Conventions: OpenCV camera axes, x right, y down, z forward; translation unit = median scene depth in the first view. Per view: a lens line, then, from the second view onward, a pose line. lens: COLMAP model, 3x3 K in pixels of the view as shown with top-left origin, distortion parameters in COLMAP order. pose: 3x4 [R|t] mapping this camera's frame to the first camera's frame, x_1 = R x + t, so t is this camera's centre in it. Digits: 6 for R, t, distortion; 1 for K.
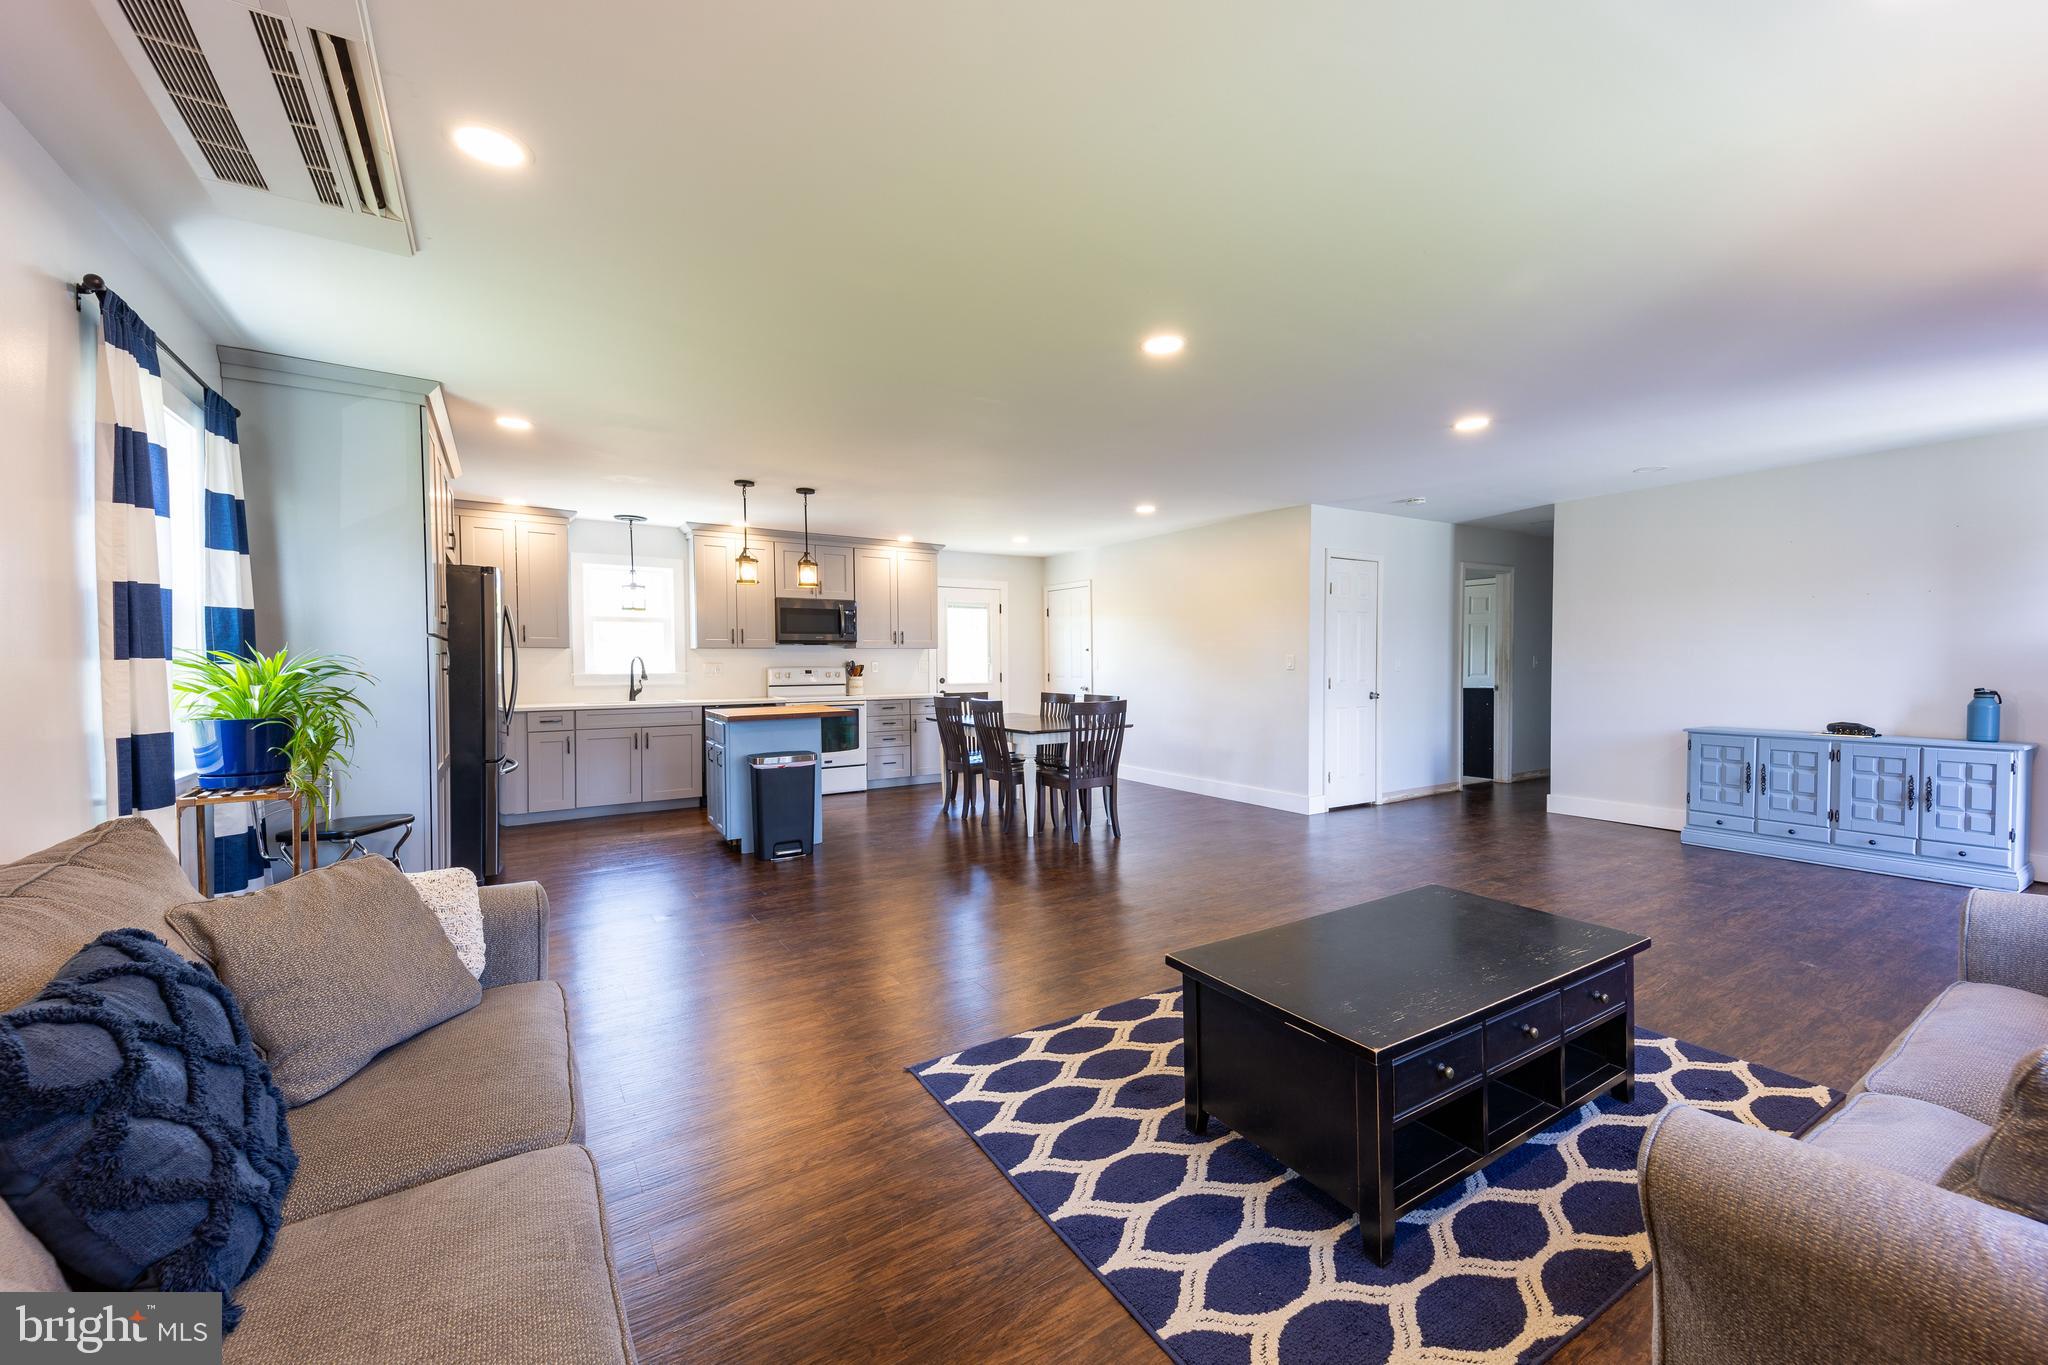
lens RADIAL K [[787.4, 0, 1024.0], [0, 787.4, 682.5], [0, 0, 1]] dist [0.077345, -0.034040]
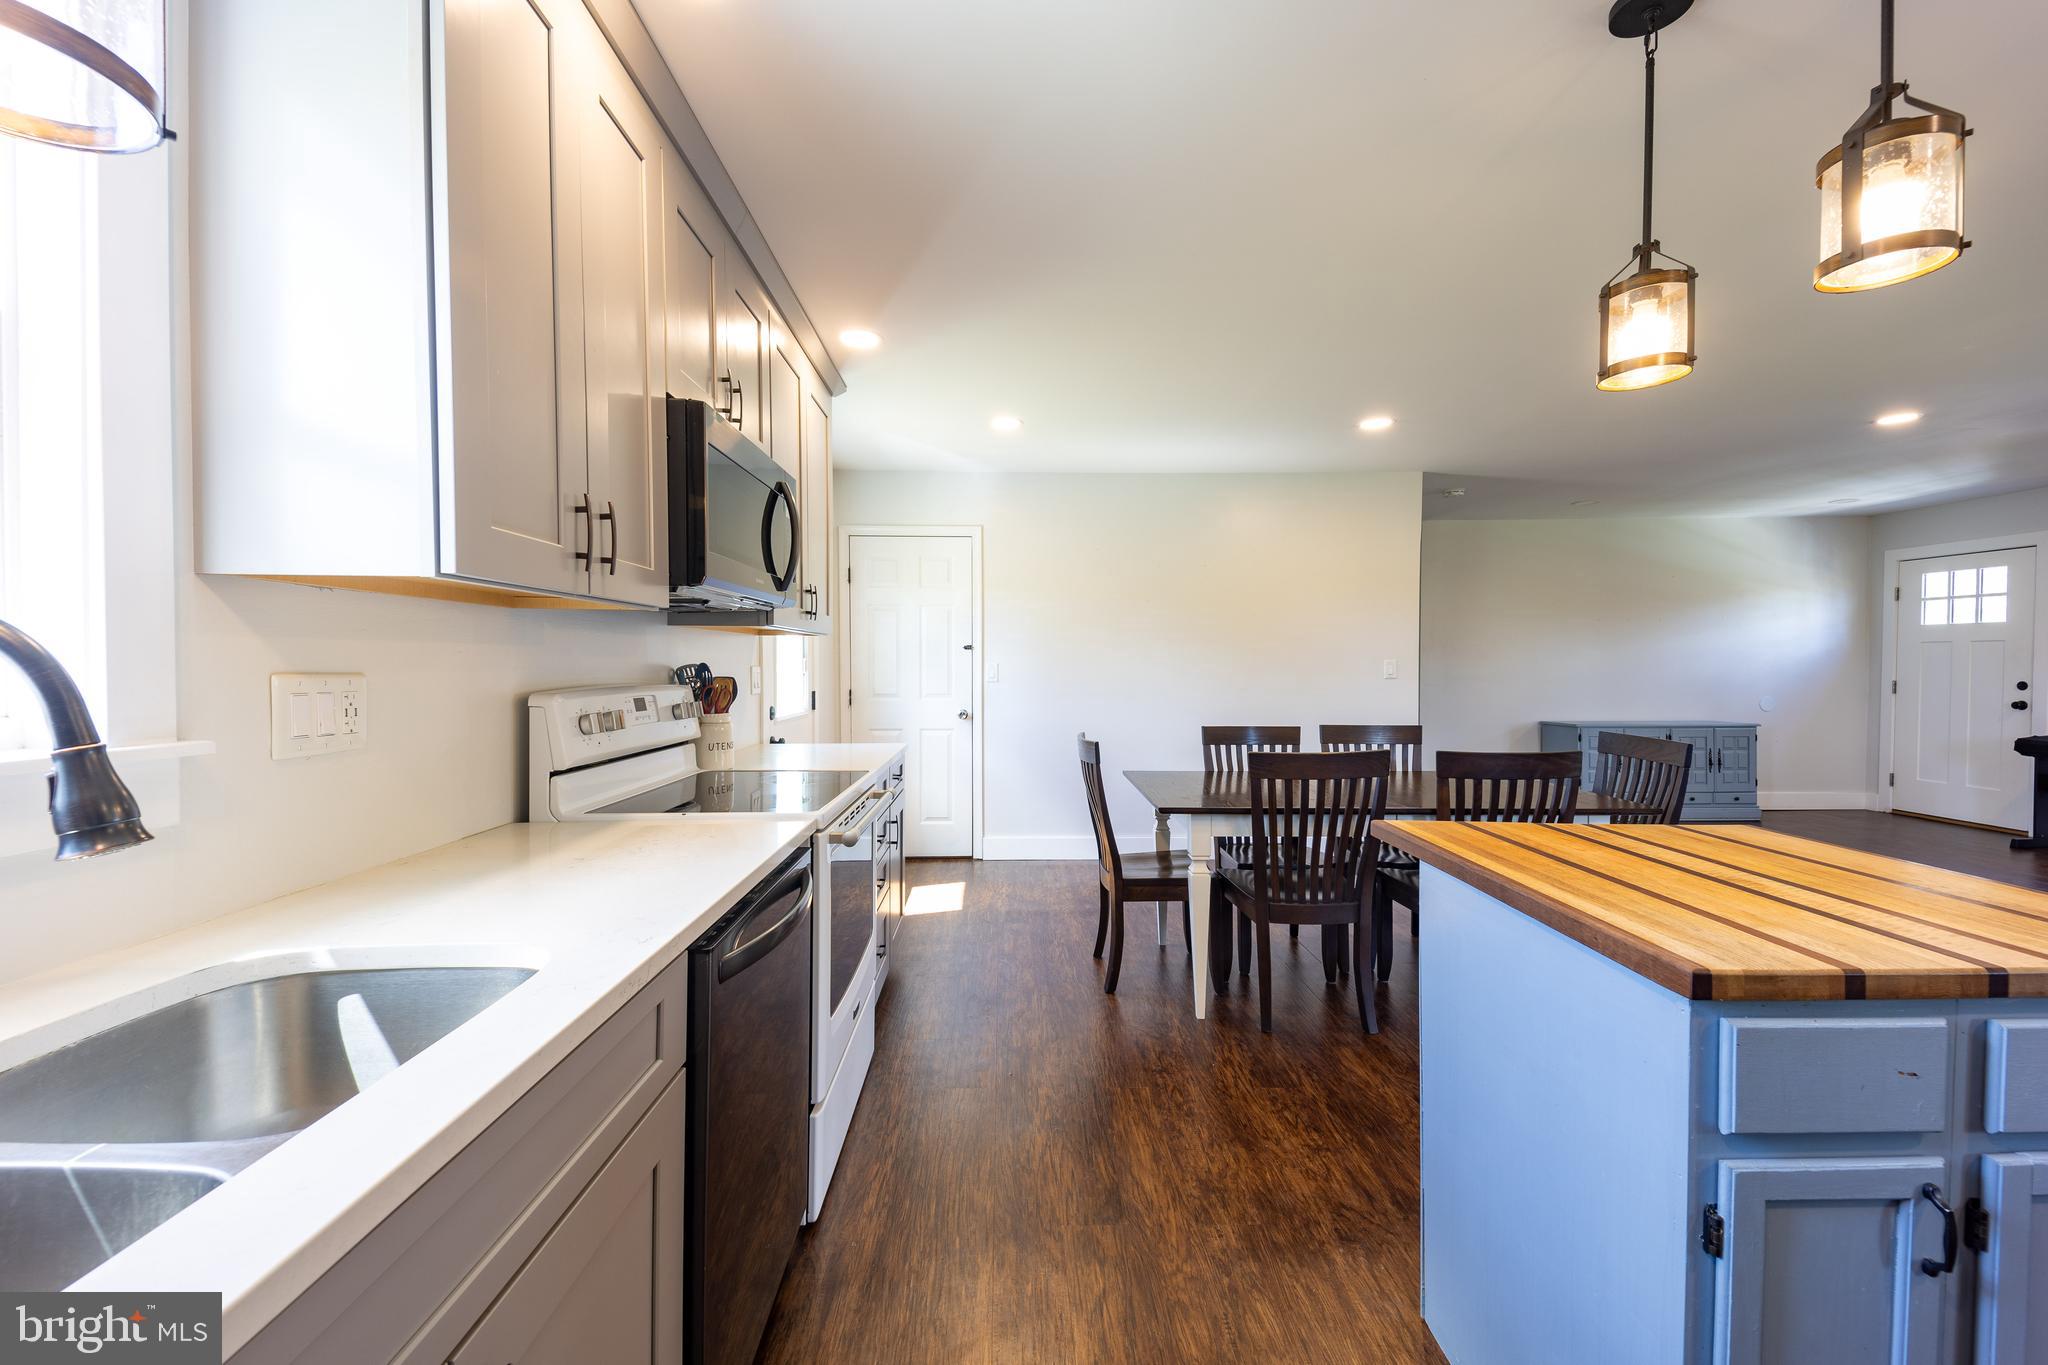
lens RADIAL K [[787.4, 0, 1024.0], [0, 787.4, 682.5], [0, 0, 1]] dist [0.077345, -0.034040]
pose [[0.517922, -0.014610, 0.855303, -0.484648], [0.022369, 0.999744, 0.003532, -0.021121], [-0.855135, 0.017303, 0.518116, 0.825662]]
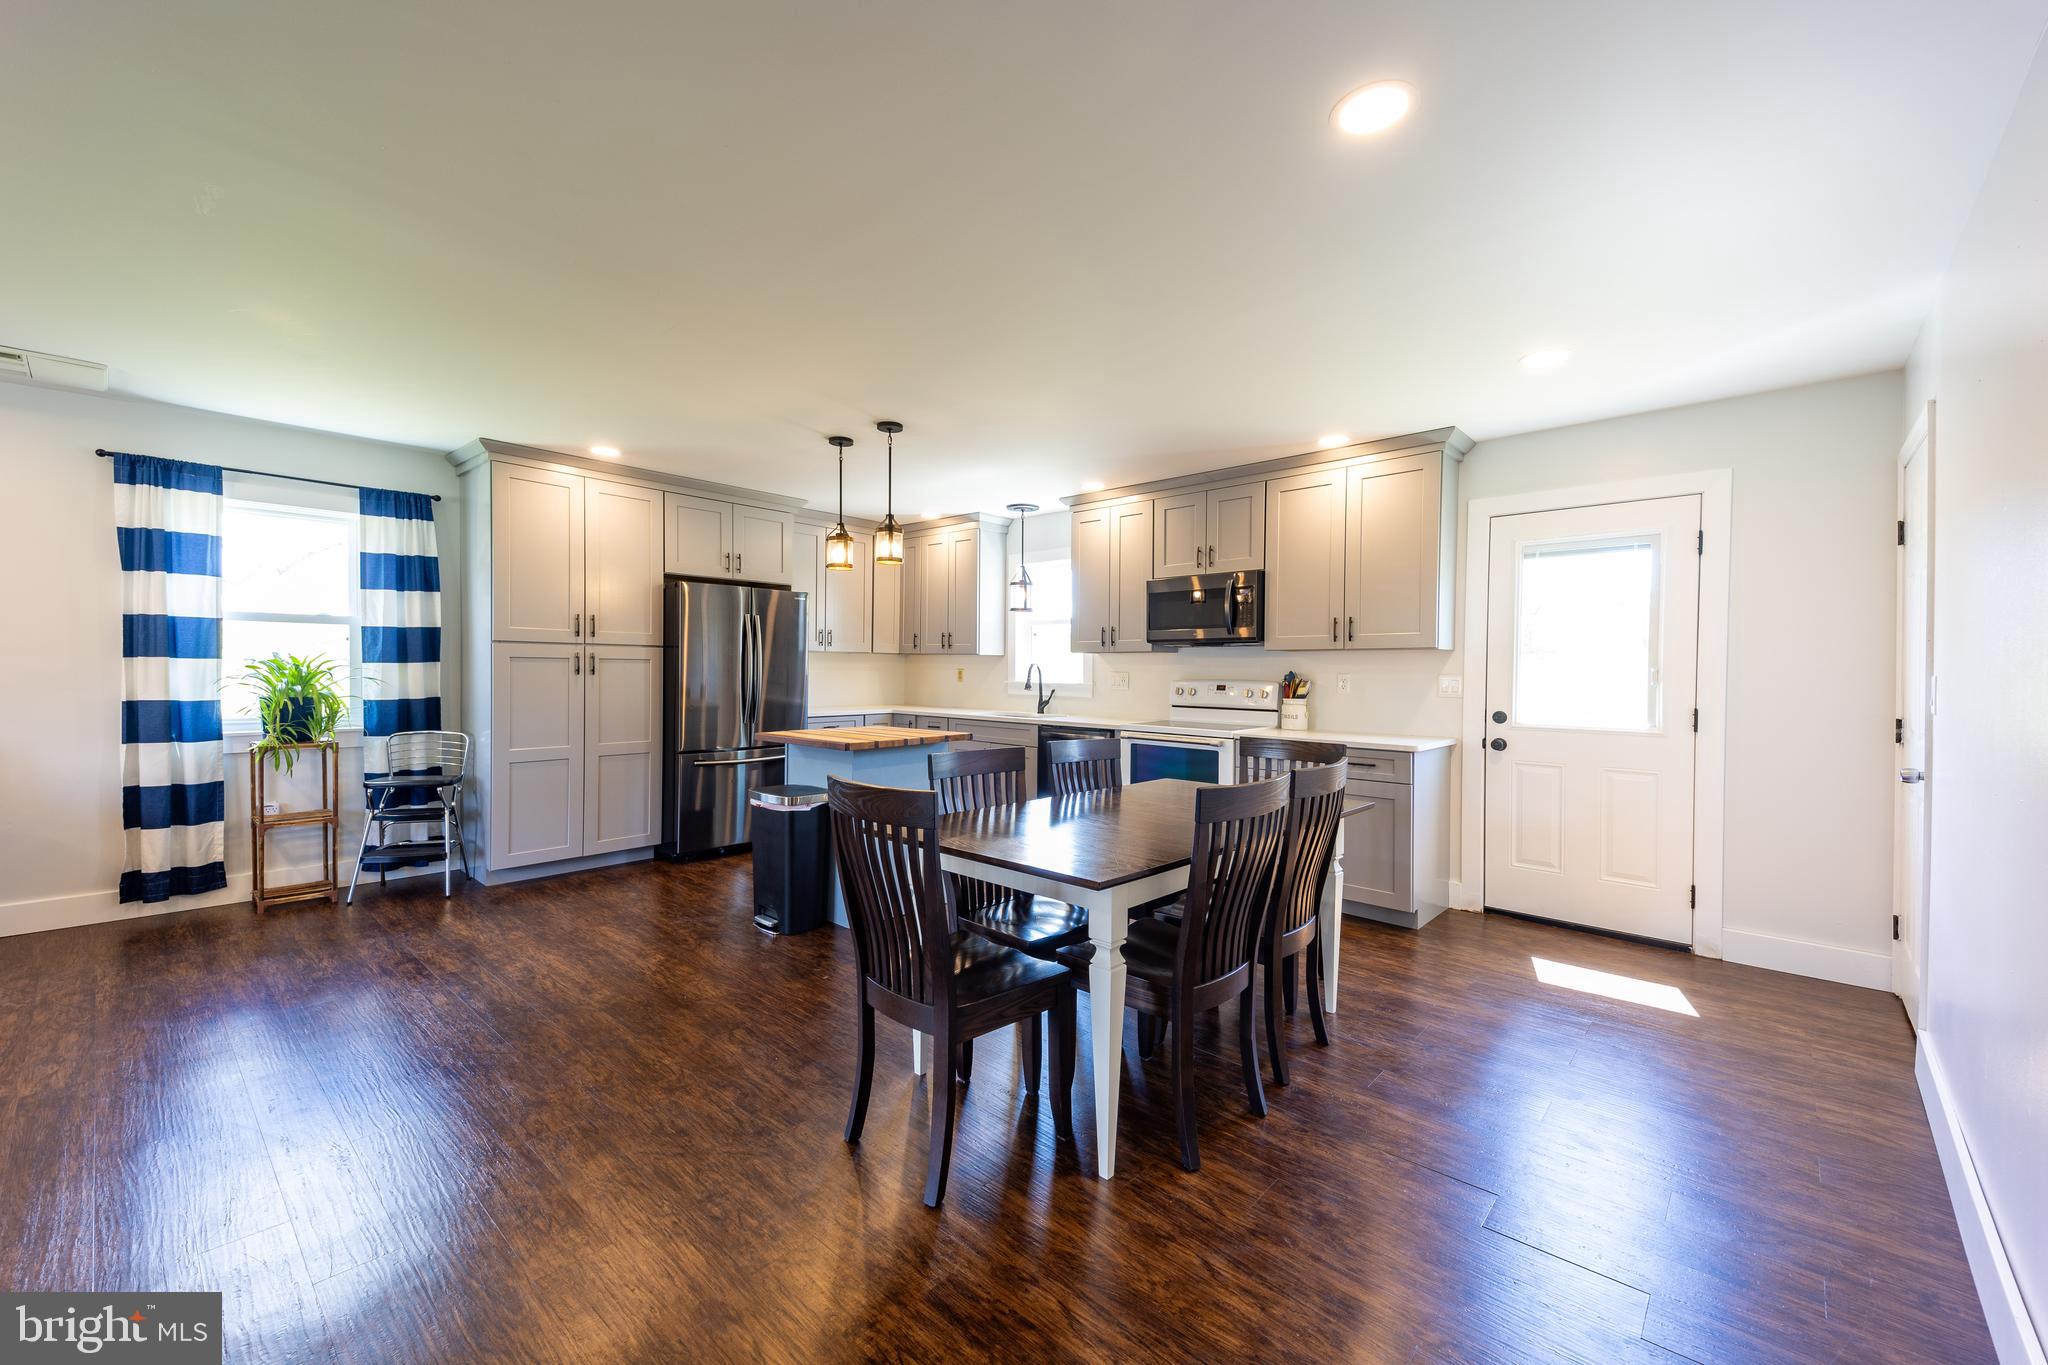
lens RADIAL K [[795.4, 0, 1021.1], [0, 795.4, 682.5], [0, 0, 1]] dist [0.081922, -0.038016]
pose [[0.256090, 0.025638, -0.966313, 0.355743], [-0.038717, 0.999118, 0.016247, -0.024370], [0.965877, 0.033252, 0.256857, 0.743219]]
